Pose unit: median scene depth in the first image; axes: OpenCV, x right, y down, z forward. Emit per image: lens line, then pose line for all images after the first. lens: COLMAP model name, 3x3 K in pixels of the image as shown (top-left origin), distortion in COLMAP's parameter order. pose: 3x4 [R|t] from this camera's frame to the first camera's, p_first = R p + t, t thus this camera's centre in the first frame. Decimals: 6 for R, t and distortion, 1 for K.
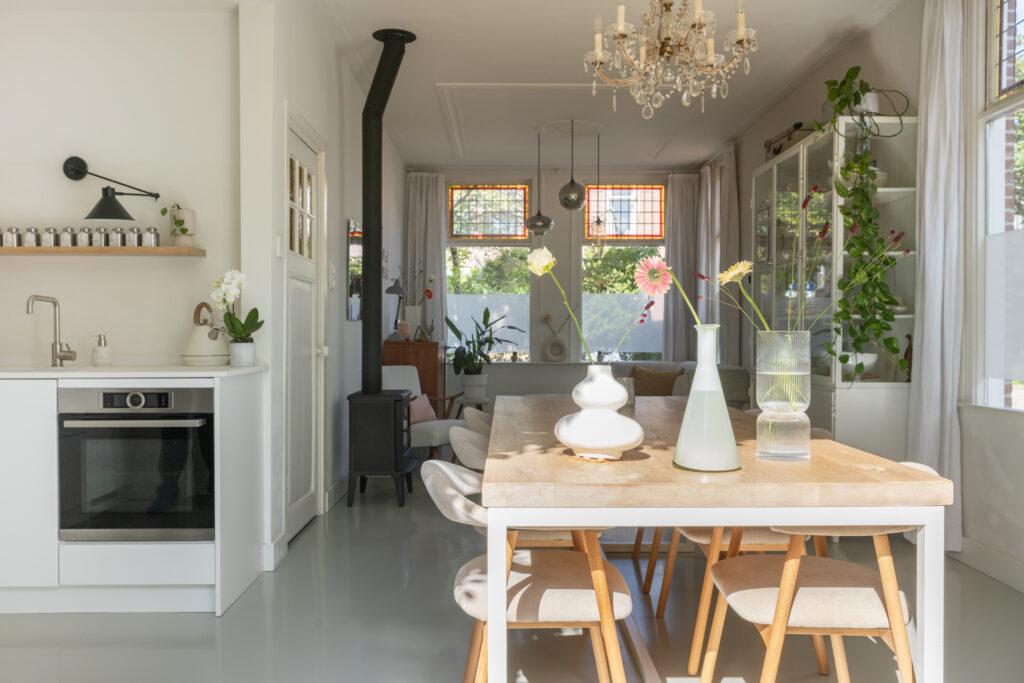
lens RADIAL K [[873.7, 0, 512.0], [0, 873.7, 341.5], [0, 0, 1]] dist [0.003145, 0.002049]
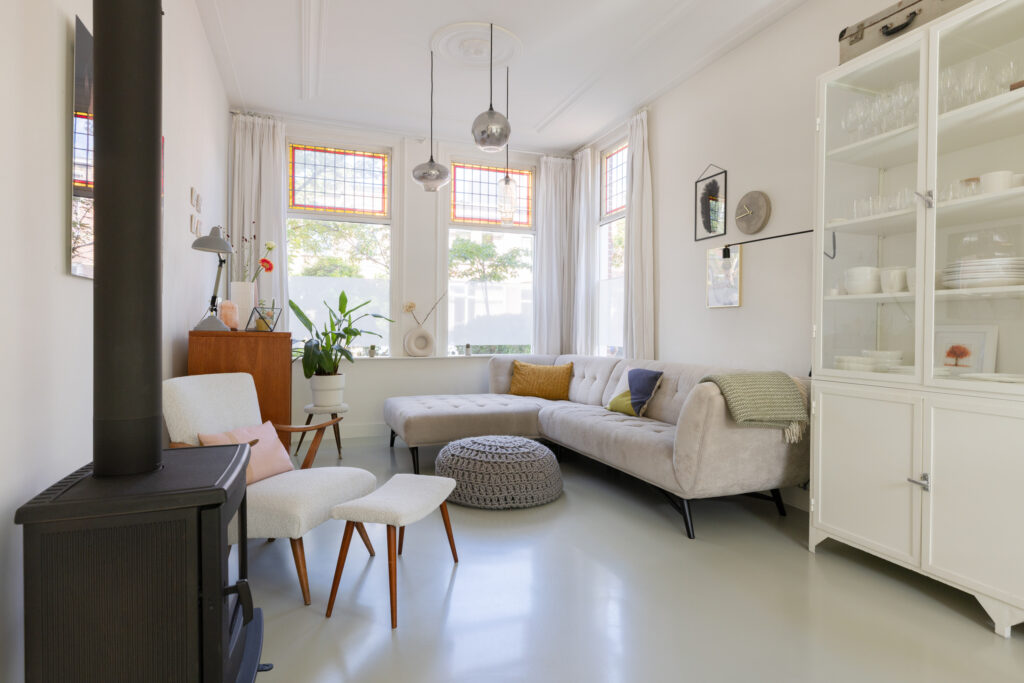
lens RADIAL K [[535.1, 0, 512.0], [0, 535.1, 341.5], [0, 0, 1]] dist [-0.001573, -0.000304]
pose [[0.934902, -0.002519, 0.354896, -0.090702], [-0.002109, 0.999918, 0.012653, 0.001851], [-0.354899, -0.012578, 0.934820, 0.741090]]
